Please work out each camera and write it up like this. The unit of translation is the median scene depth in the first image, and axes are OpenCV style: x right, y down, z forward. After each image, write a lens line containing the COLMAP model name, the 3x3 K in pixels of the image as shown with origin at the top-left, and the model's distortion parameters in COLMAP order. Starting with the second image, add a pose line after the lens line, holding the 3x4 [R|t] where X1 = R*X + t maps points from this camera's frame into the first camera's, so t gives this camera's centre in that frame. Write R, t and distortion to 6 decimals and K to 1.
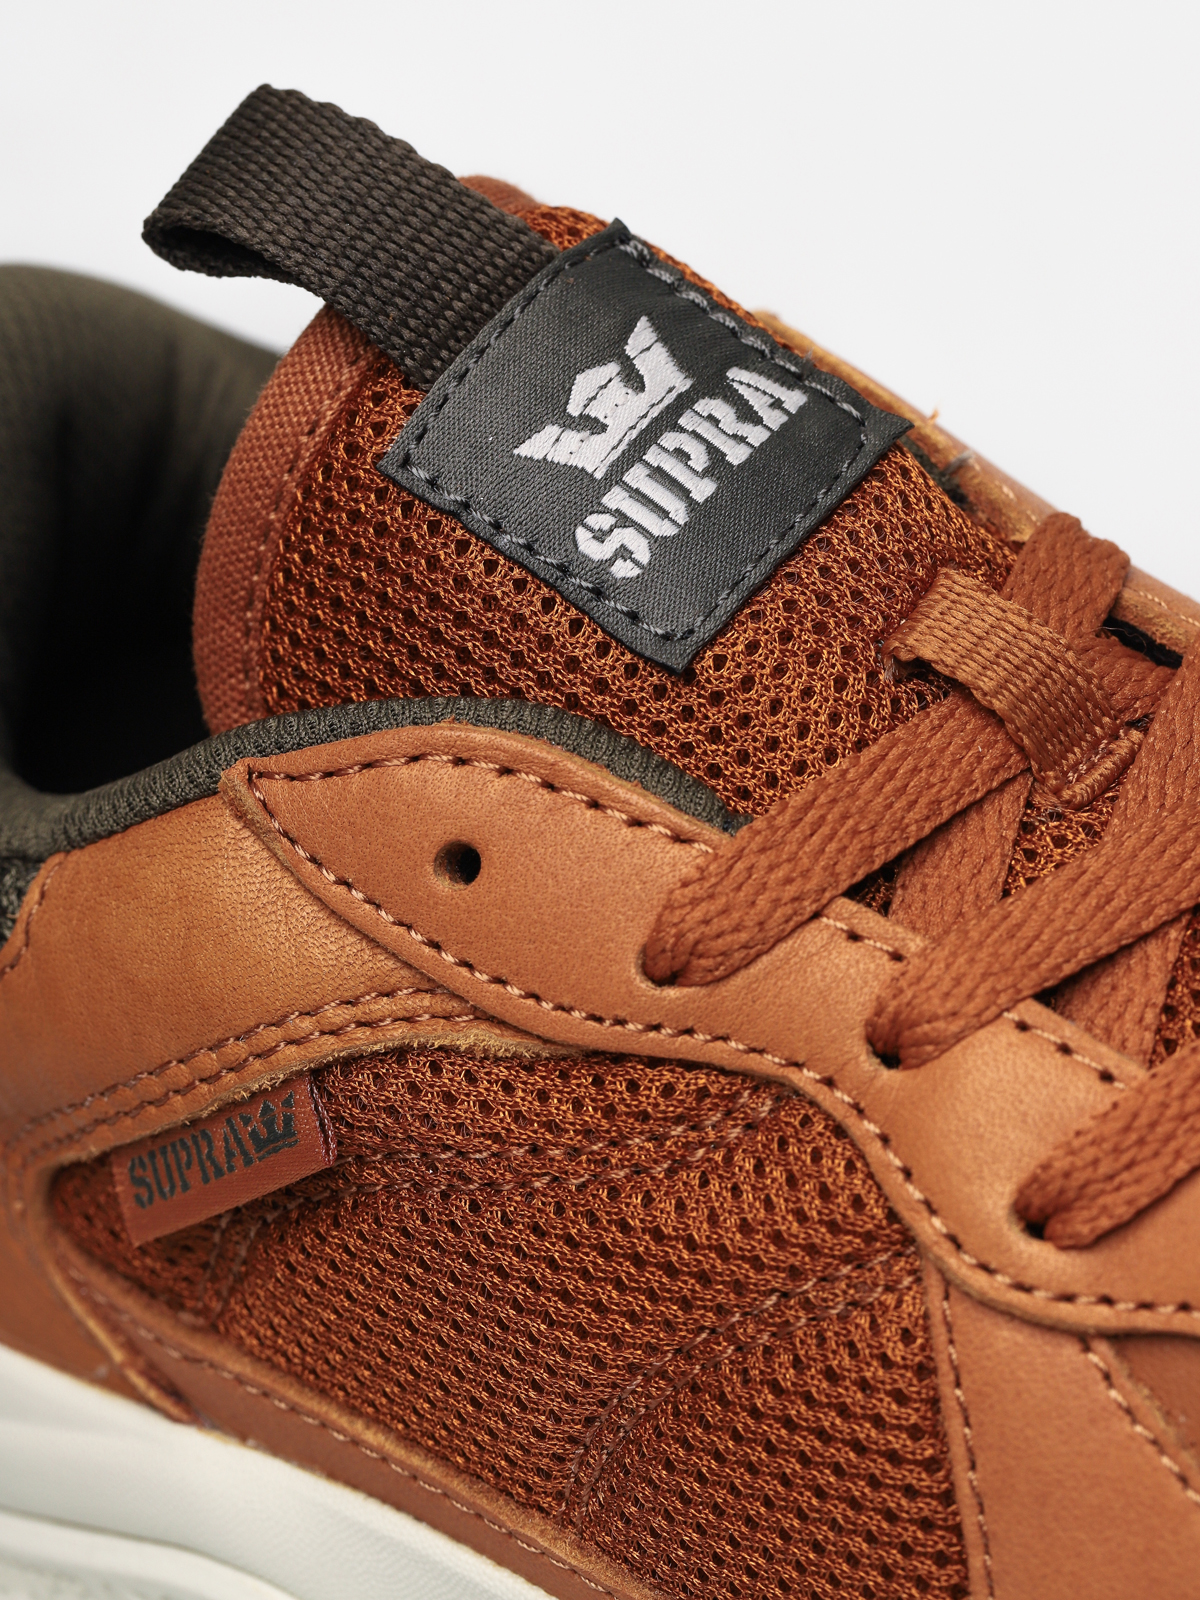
lens RADIAL K [[4498.5, 0, 600.0], [0, 4498.5, 800.0], [0, 0, 1]] dist [0.859213, -0.026790]
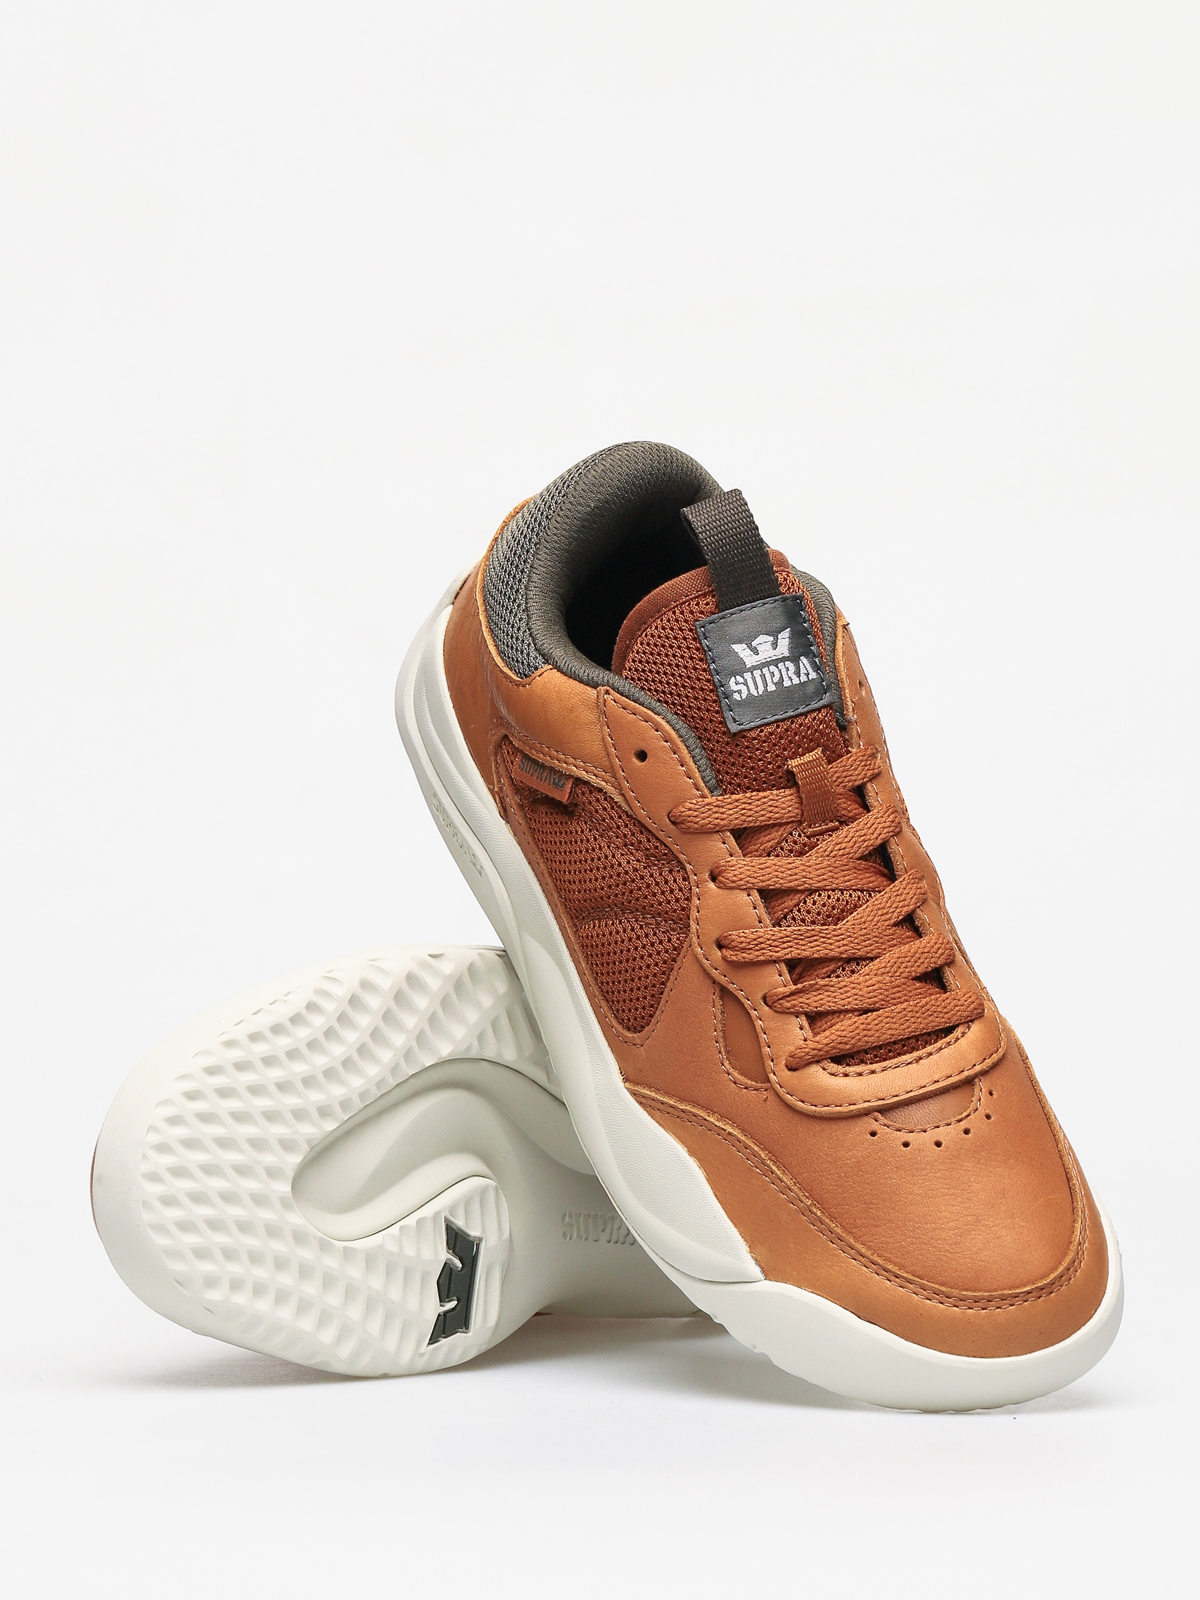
lens RADIAL K [[4479.3, 0, 600.0], [0, 4479.3, 800.0], [0, 0, 1]] dist [-0.063744, 0.039335]
pose [[0.802836, 0.590290, 0.083733, -0.272738], [-0.594077, 0.803889, 0.028884, -0.027718], [-0.050262, -0.072933, 0.996070, -1.946058]]
